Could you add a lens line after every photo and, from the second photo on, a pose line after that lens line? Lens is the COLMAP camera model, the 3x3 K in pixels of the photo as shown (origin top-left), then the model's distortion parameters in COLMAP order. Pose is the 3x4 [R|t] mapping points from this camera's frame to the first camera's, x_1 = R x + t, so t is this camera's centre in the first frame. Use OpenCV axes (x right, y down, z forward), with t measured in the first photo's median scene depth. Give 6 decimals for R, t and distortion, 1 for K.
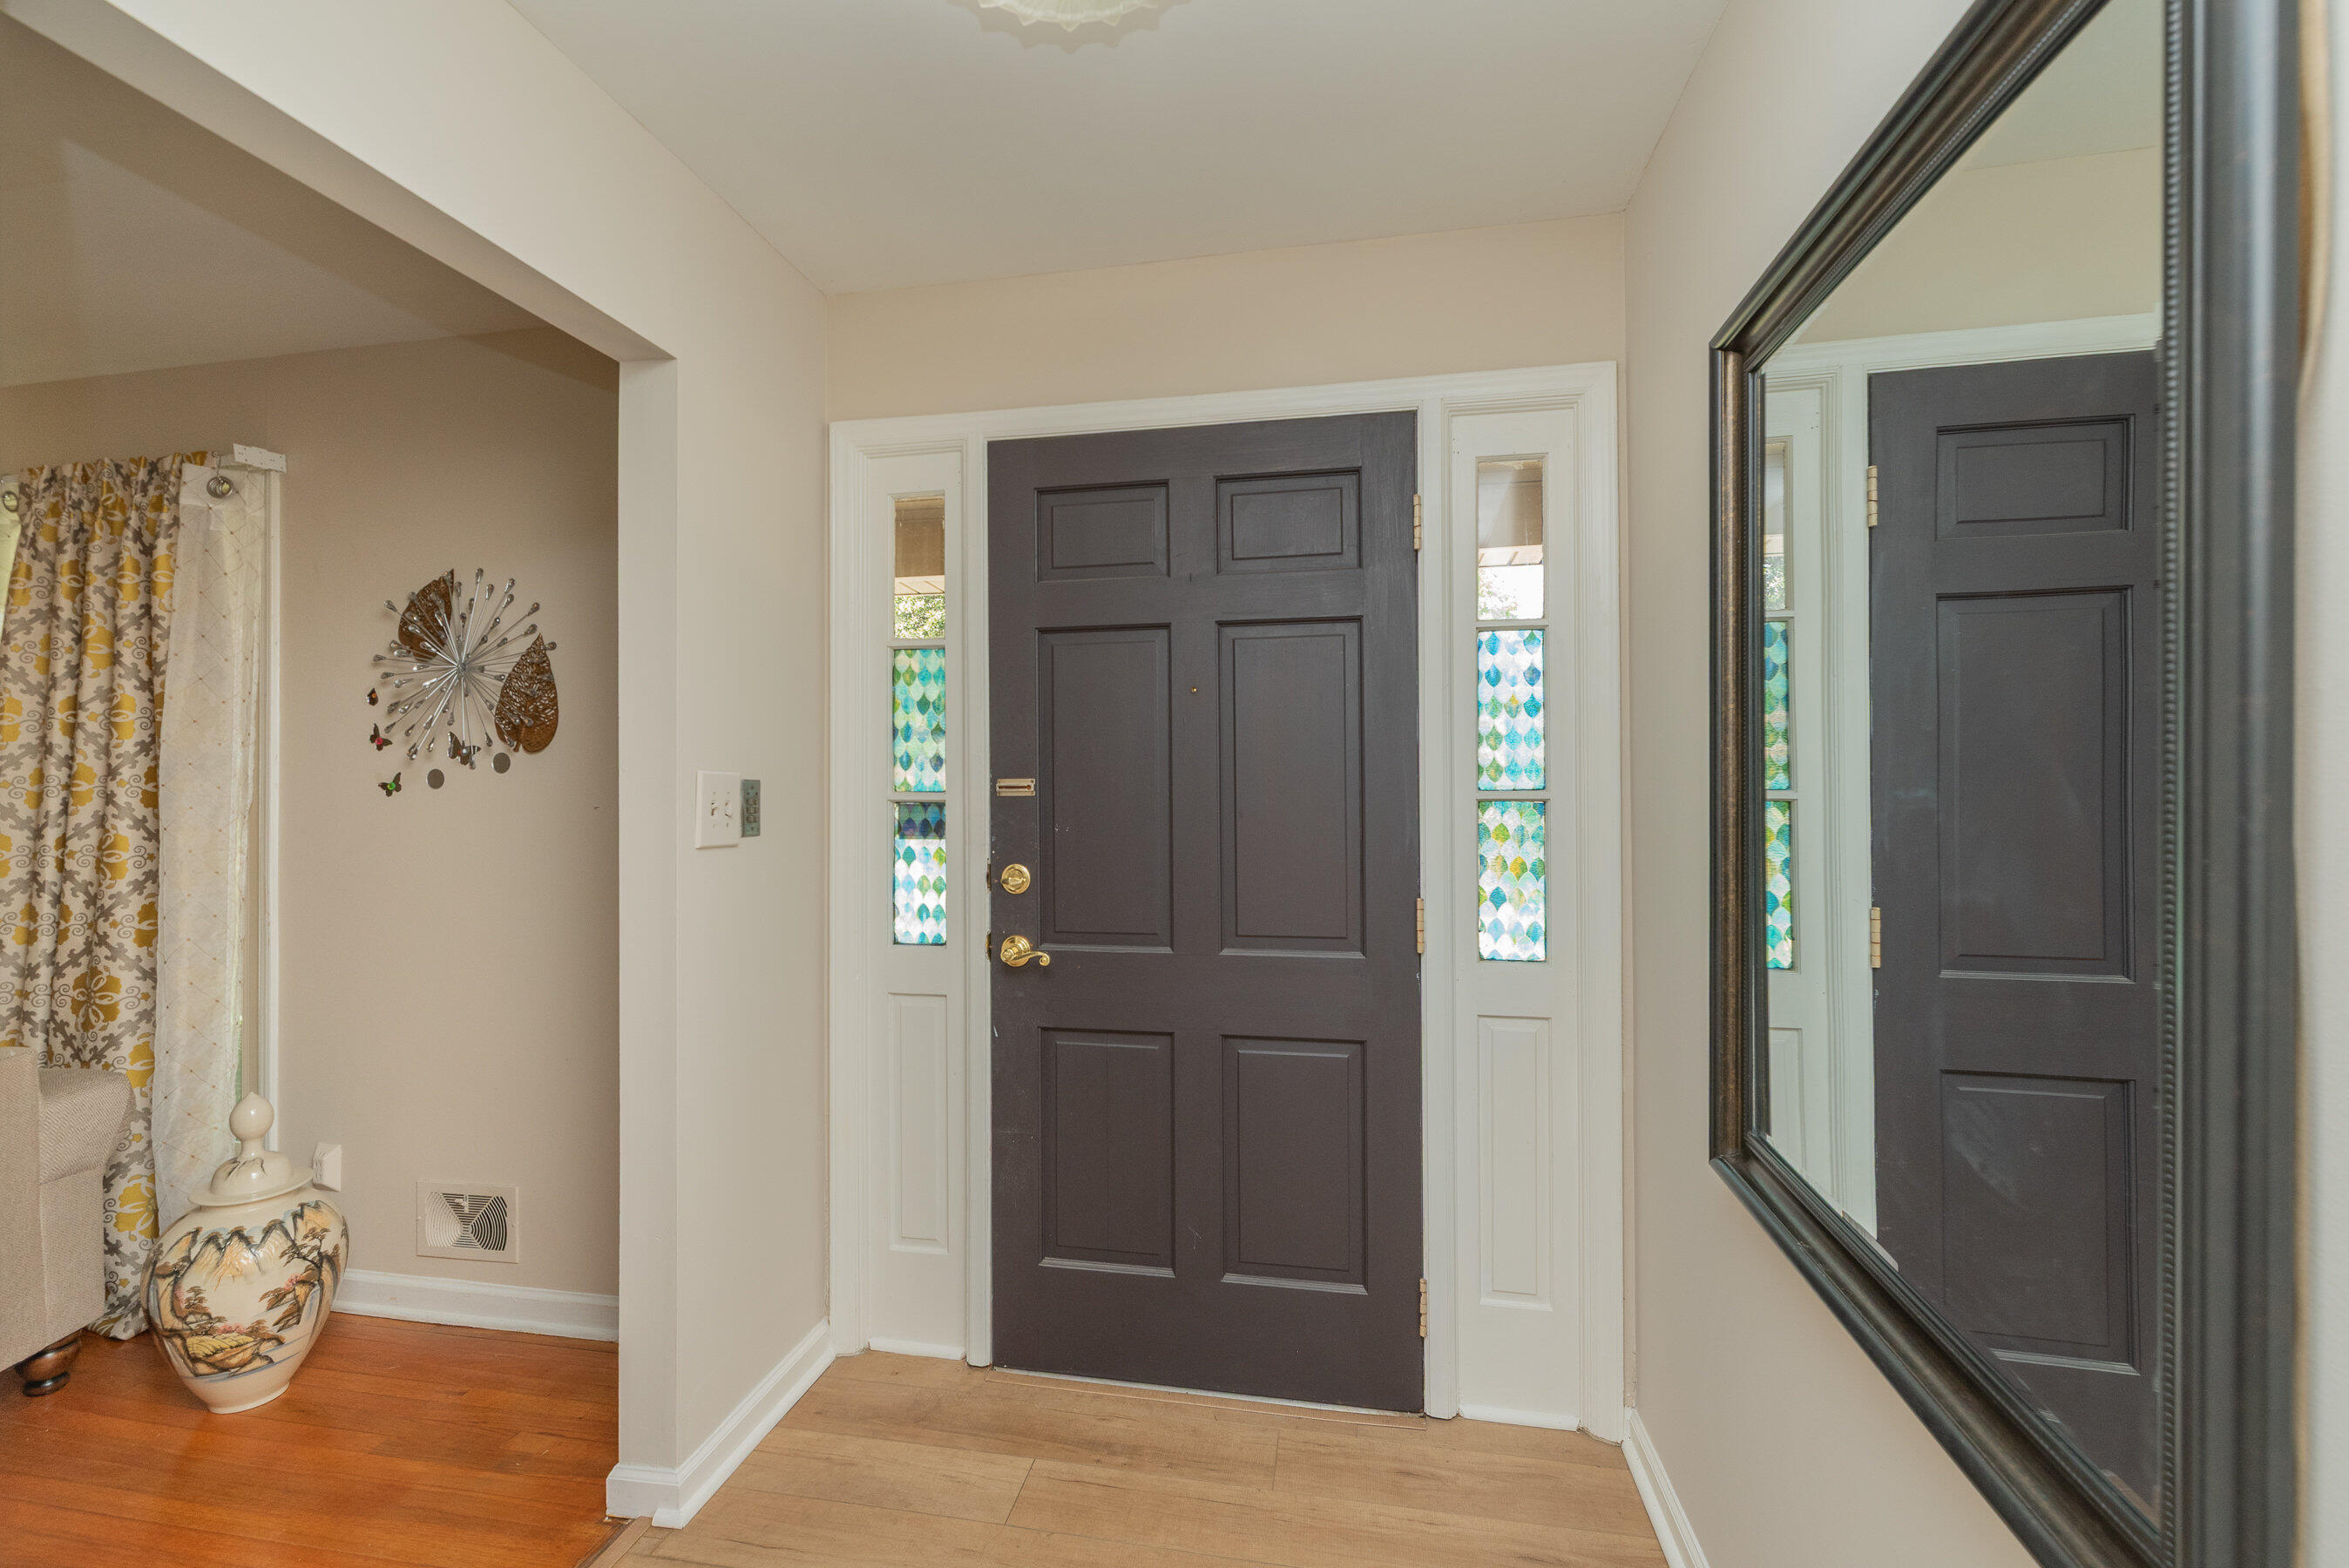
lens RADIAL K [[1025.9, 0, 1171.9], [0, 1025.9, 787.0], [0, 0, 1]] dist [0.002051, 0.000417]
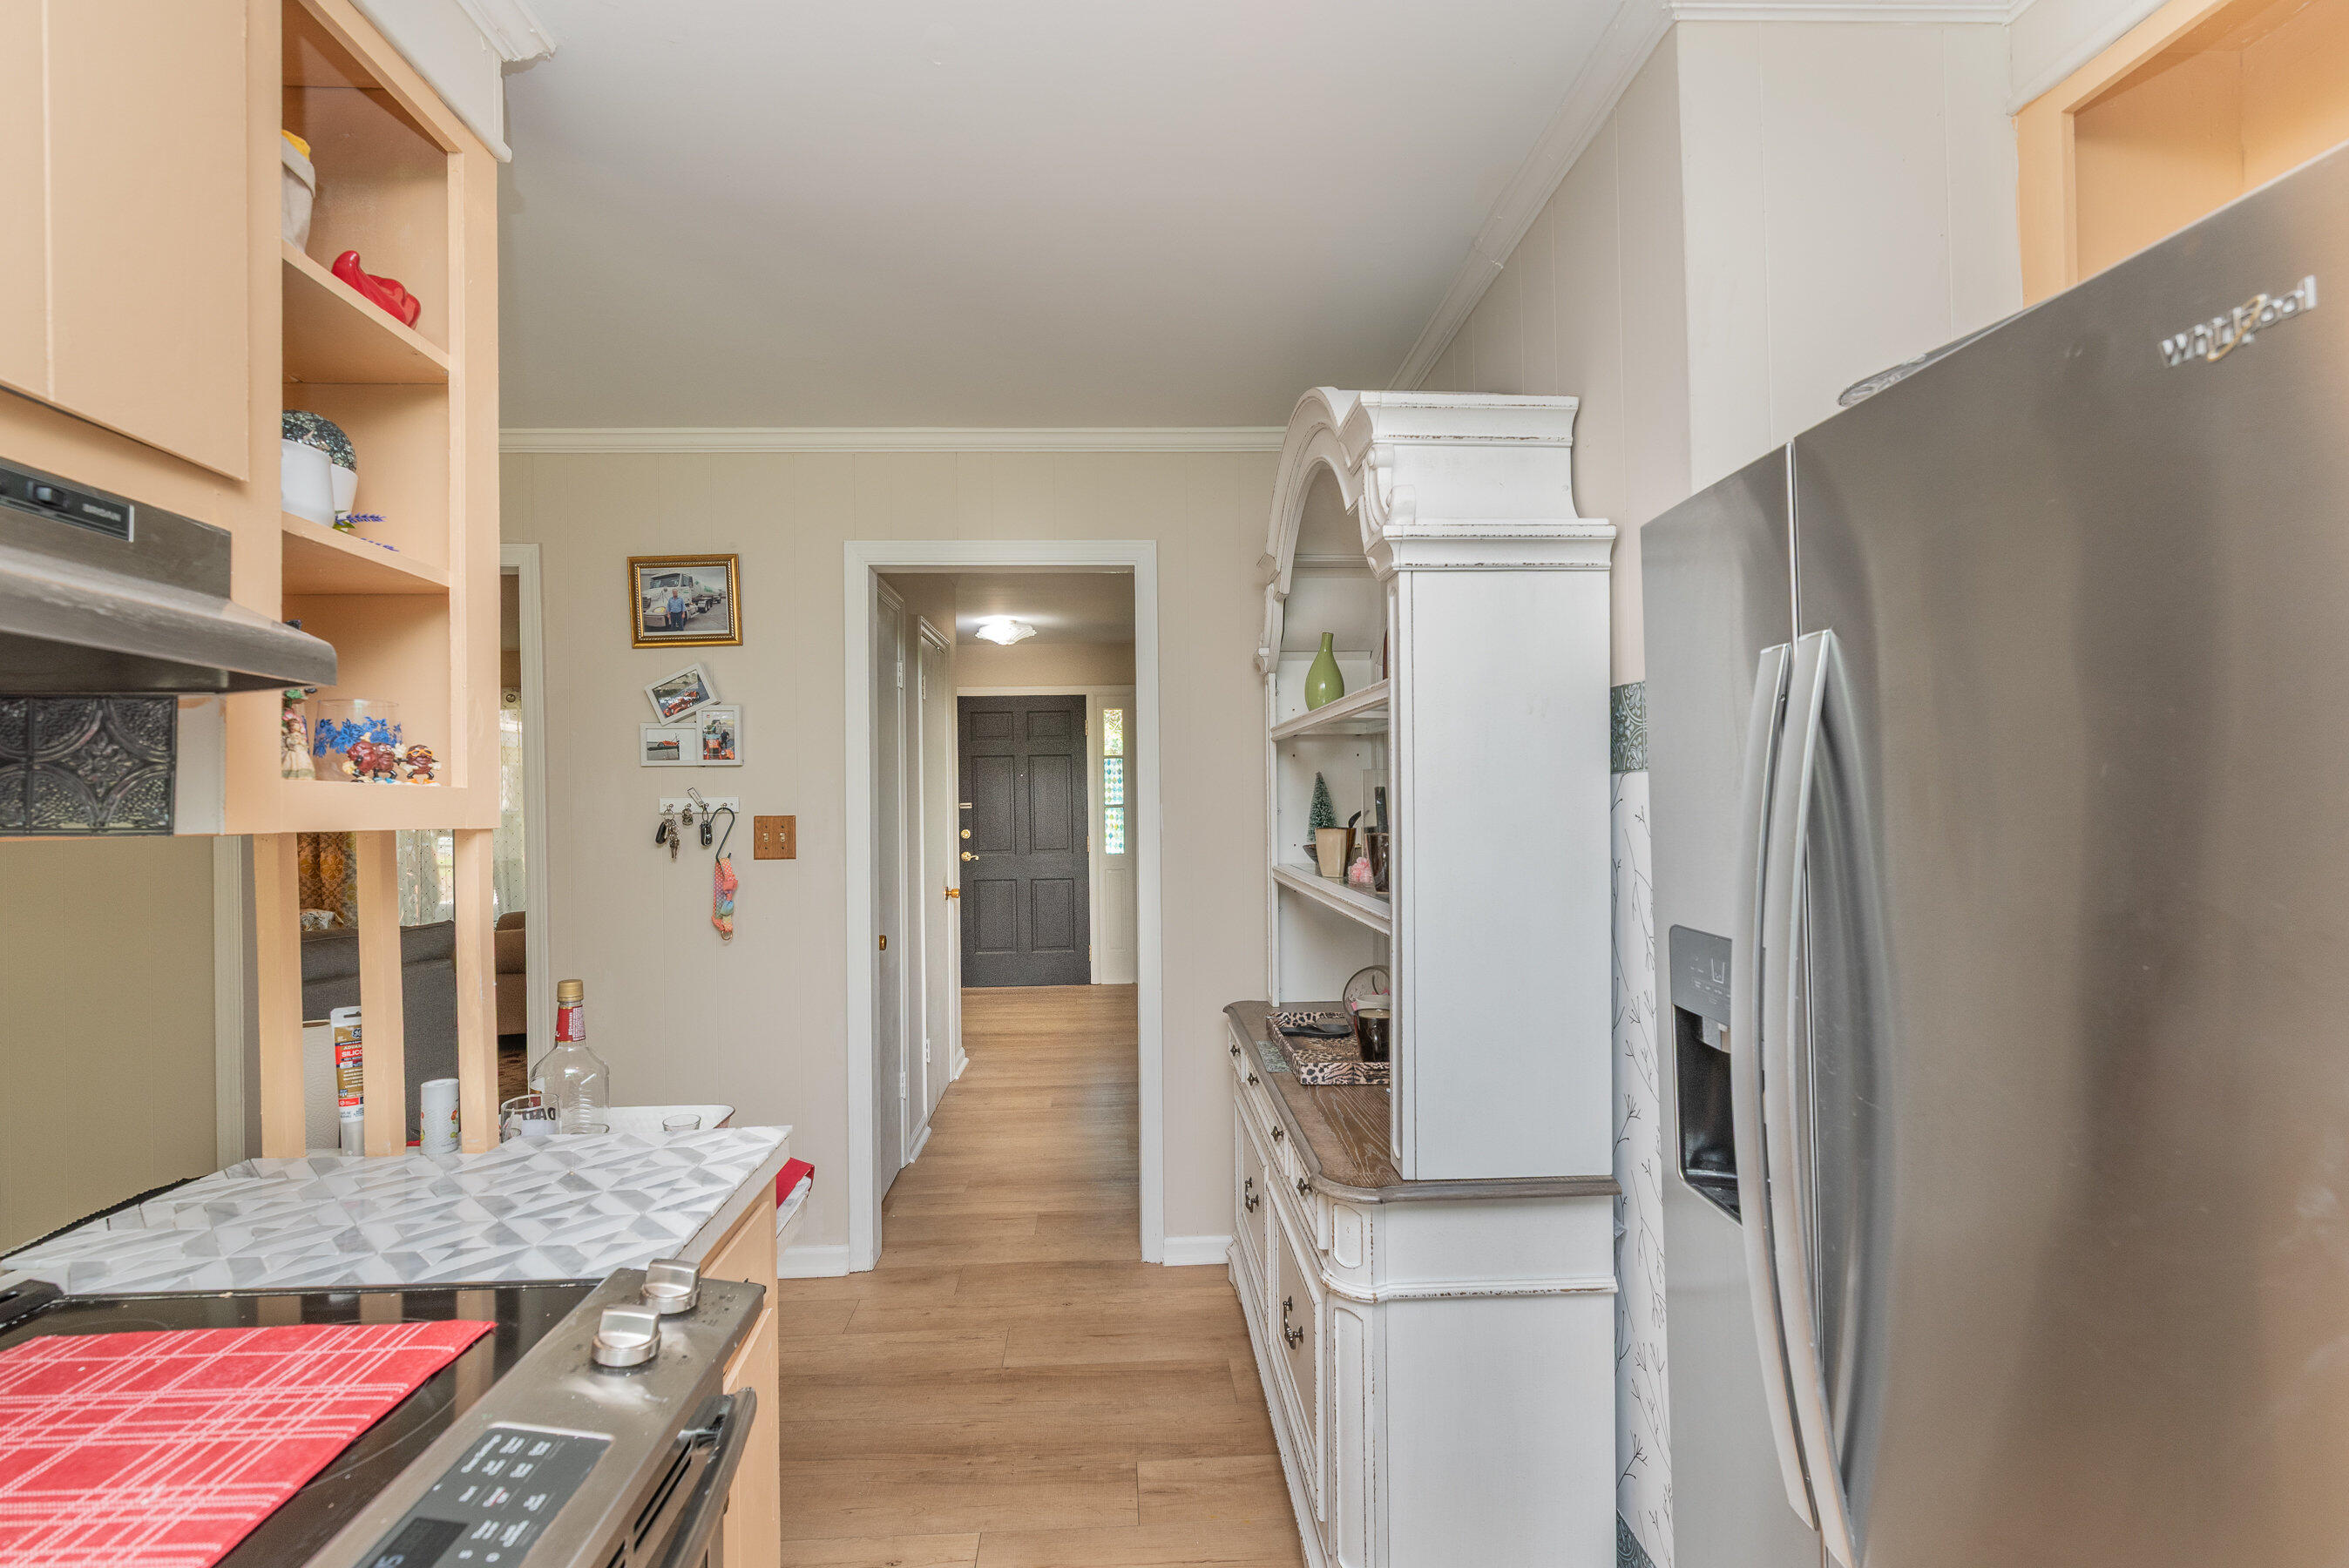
lens RADIAL K [[1025.9, 0, 1167.1], [0, 1025.9, 790.5], [0, 0, 1]] dist [0.002051, 0.000417]
pose [[0.967198, -0.011989, 0.253742, -0.362739], [0.016019, 0.999776, -0.013821, 0.006793], [-0.253519, 0.017432, 0.967173, -2.321933]]
